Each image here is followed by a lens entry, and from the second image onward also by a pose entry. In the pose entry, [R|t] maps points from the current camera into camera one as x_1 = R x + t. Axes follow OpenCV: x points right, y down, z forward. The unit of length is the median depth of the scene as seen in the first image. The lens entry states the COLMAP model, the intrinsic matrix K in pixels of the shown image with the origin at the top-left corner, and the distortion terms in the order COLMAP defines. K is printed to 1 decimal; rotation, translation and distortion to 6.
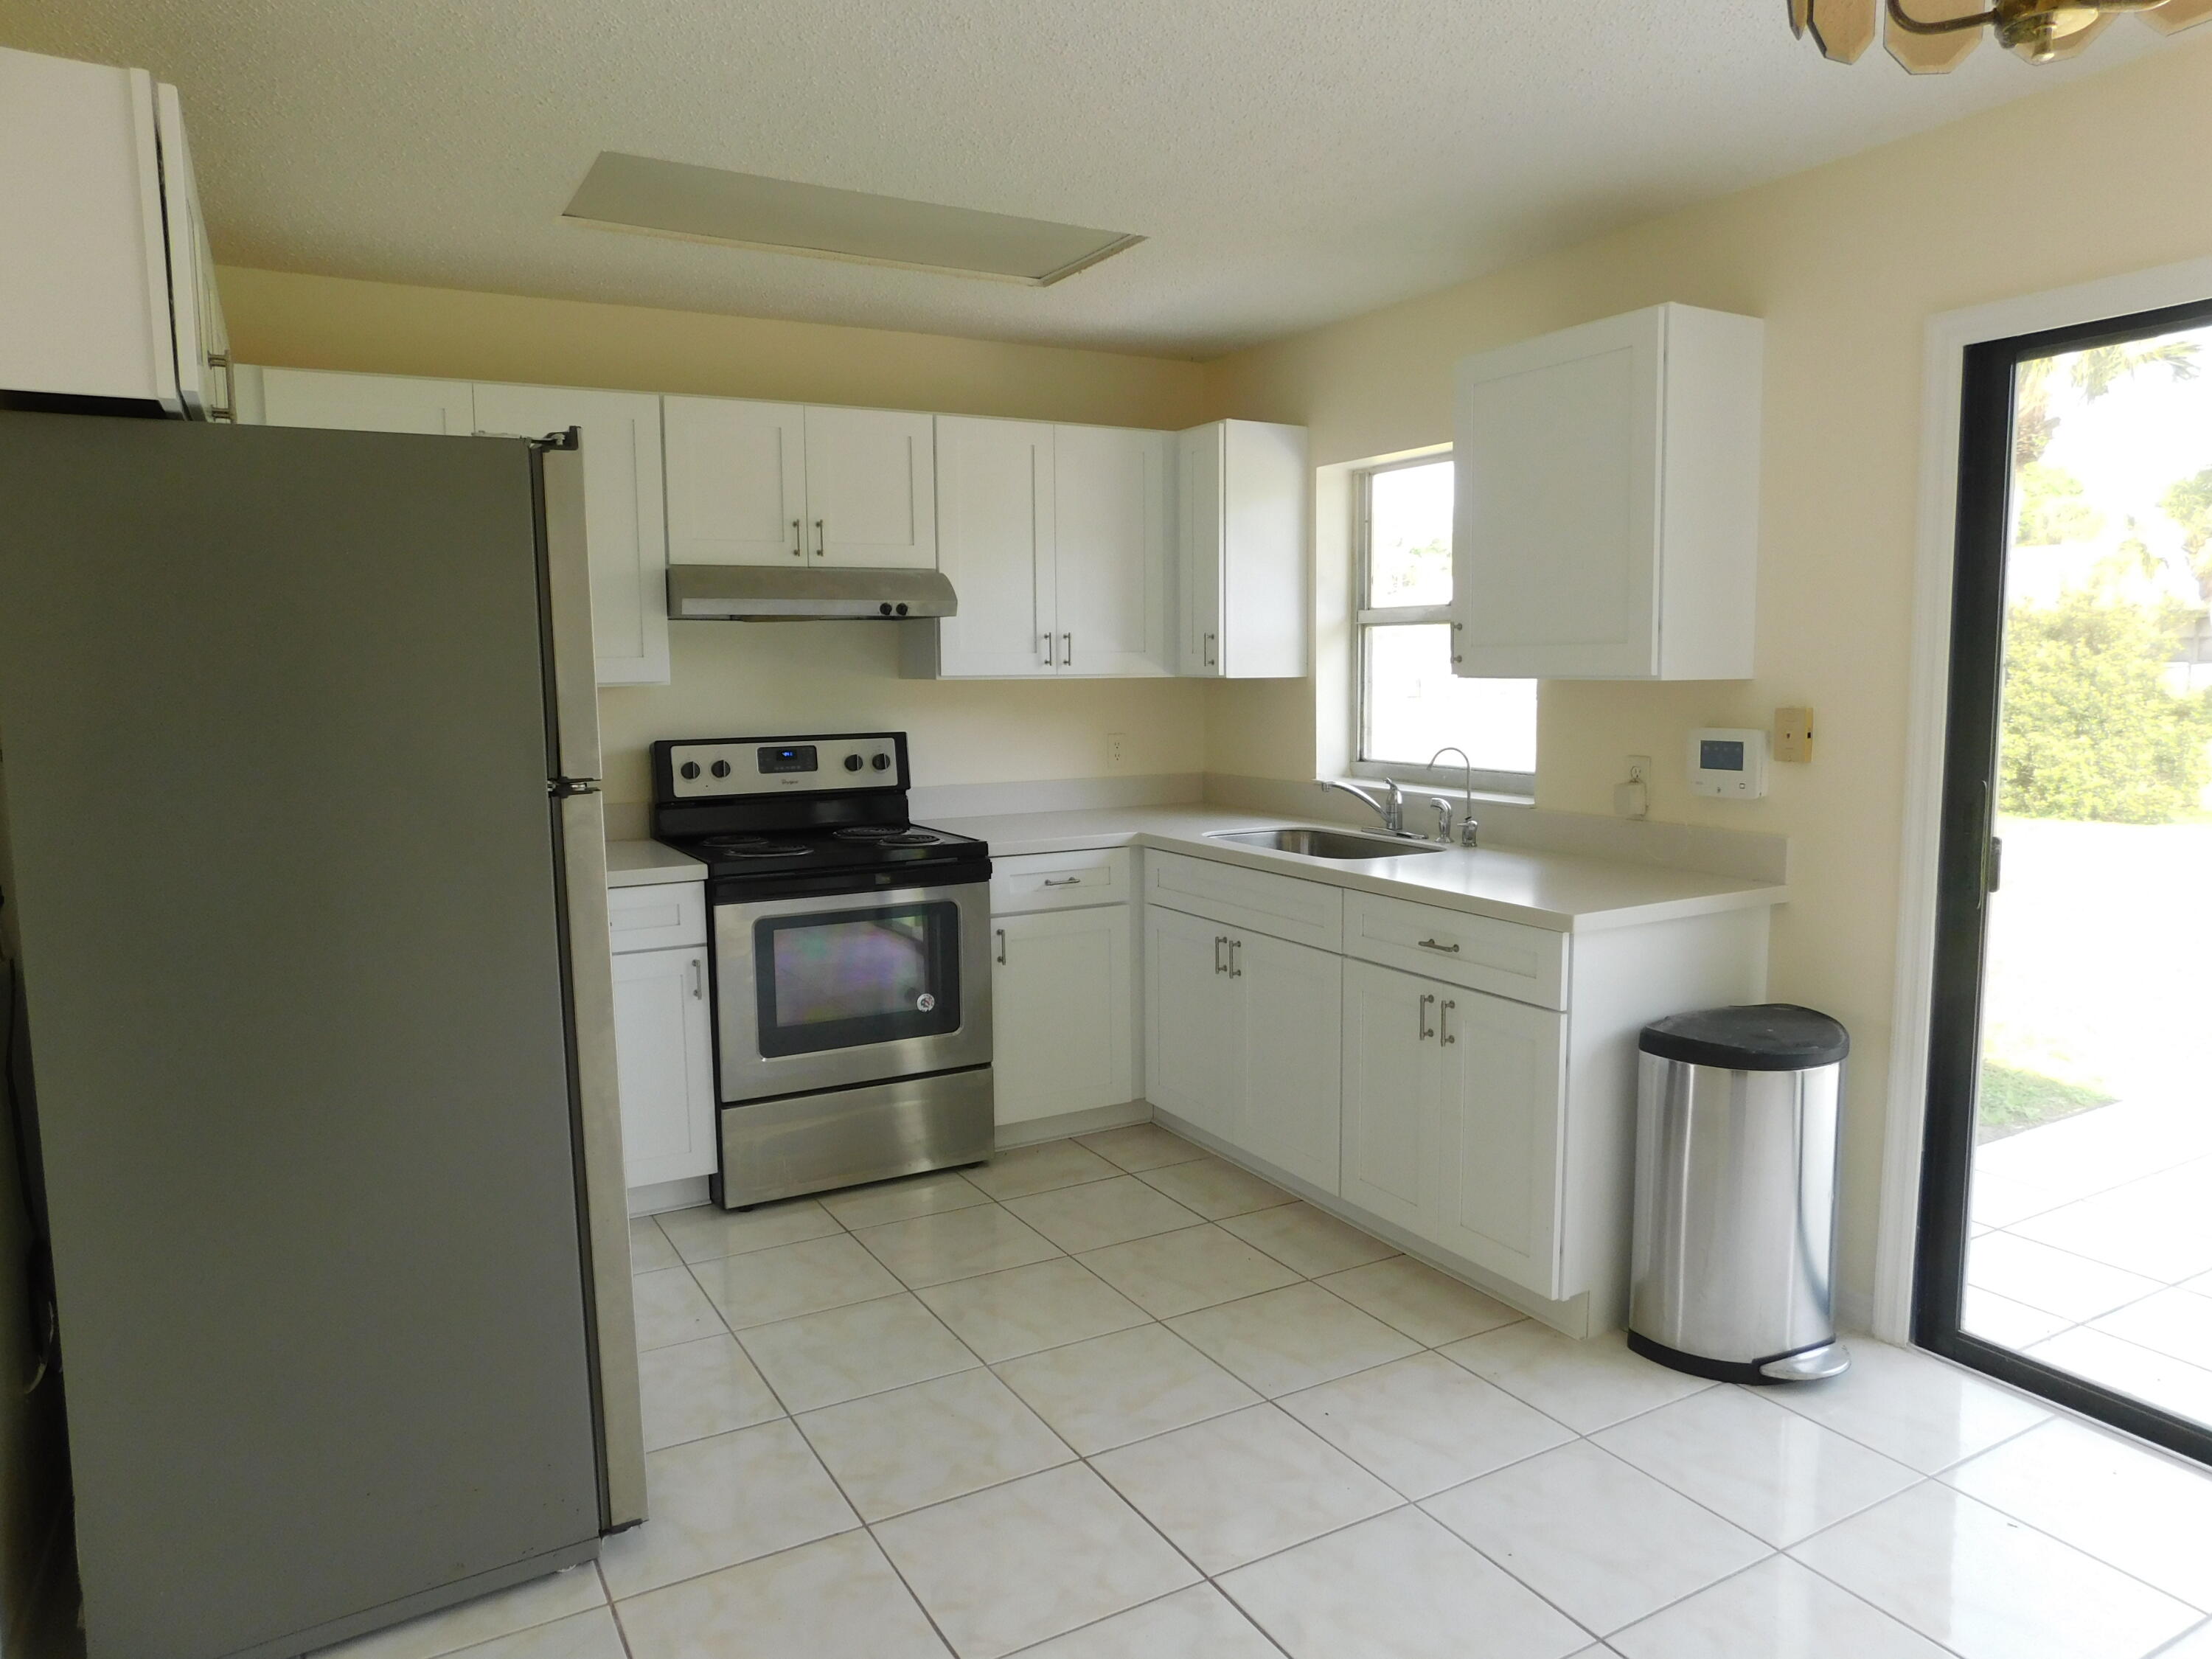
lens RADIAL K [[1448.4, 0, 1104.5], [0, 1448.4, 819.8], [0, 0, 1]] dist [-0.041952, 0.001653]
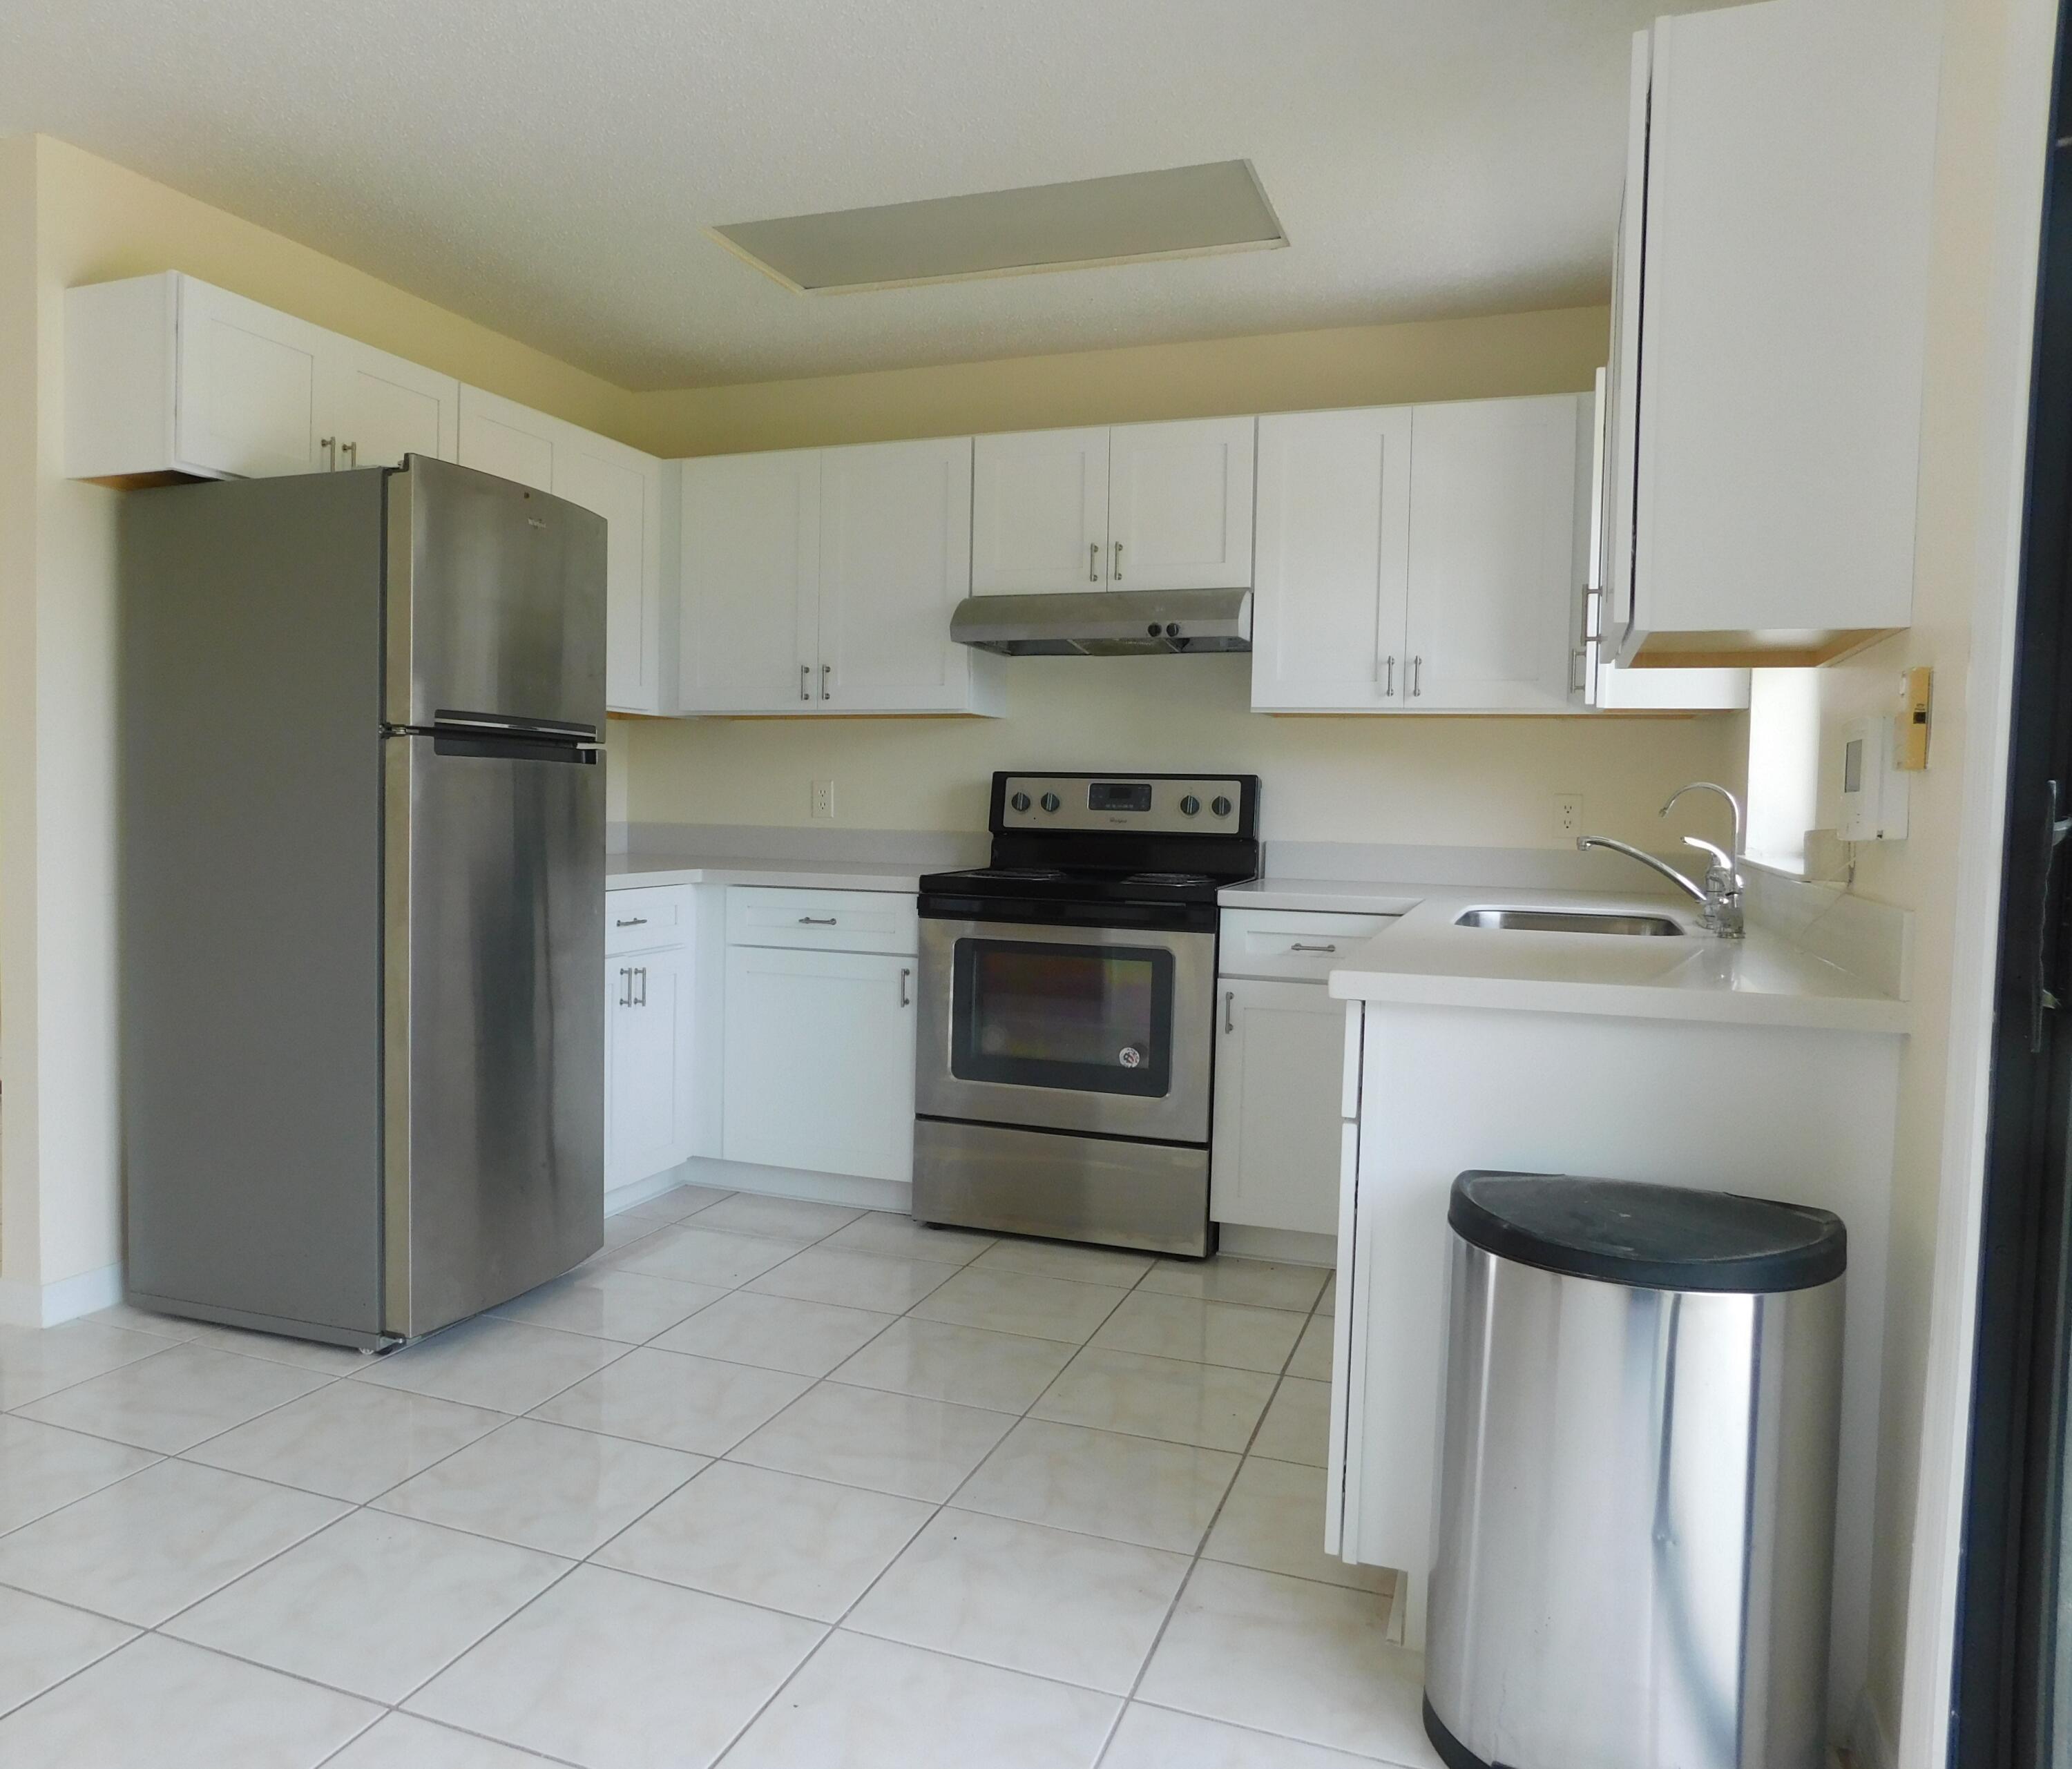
lens RADIAL K [[1611.8, 0, 1033.7], [0, 1611.8, 892.9], [0, 0, 1]] dist [-0.051477, -0.000285]
pose [[0.621089, 0.062485, -0.781245, 0.607402], [-0.110887, 0.993795, -0.008671, 0.038293], [0.775856, 0.092016, 0.624164, 0.308320]]
